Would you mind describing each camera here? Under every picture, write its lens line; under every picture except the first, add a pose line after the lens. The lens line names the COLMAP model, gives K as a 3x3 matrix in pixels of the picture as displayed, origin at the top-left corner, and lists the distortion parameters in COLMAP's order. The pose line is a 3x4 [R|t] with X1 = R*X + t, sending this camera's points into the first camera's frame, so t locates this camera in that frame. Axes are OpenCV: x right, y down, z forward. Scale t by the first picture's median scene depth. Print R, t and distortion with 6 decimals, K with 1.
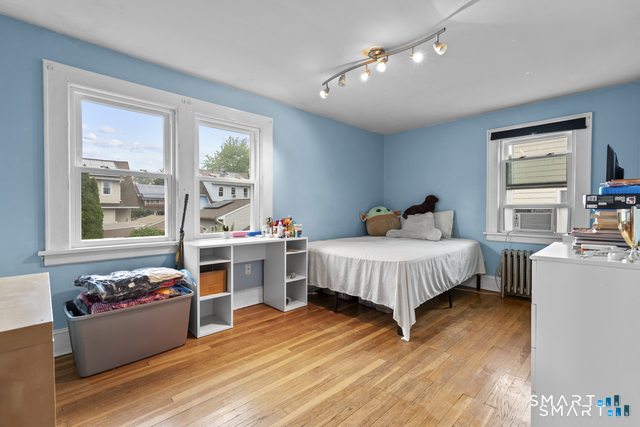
lens RADIAL K [[286.3, 0, 322.7], [0, 286.3, 214.8], [0, 0, 1]] dist [-0.003313, 0.000678]
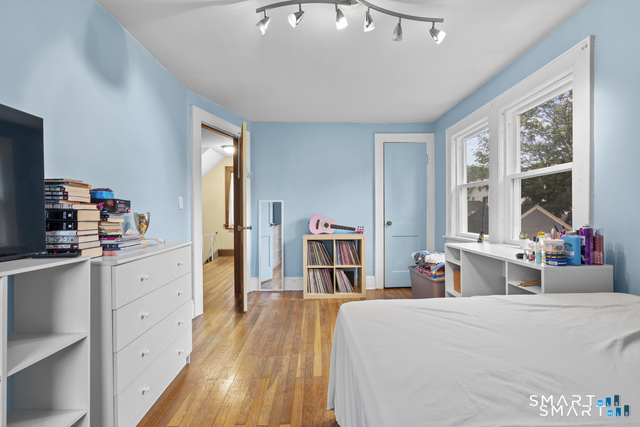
lens RADIAL K [[286.3, 0, 322.7], [0, 286.3, 214.8], [0, 0, 1]] dist [-0.003313, 0.000678]
pose [[-0.678569, 0.005140, -0.734519, 0.953174], [-0.008643, 0.999850, 0.014982, -0.024968], [0.734486, 0.016515, -0.678423, 1.778755]]
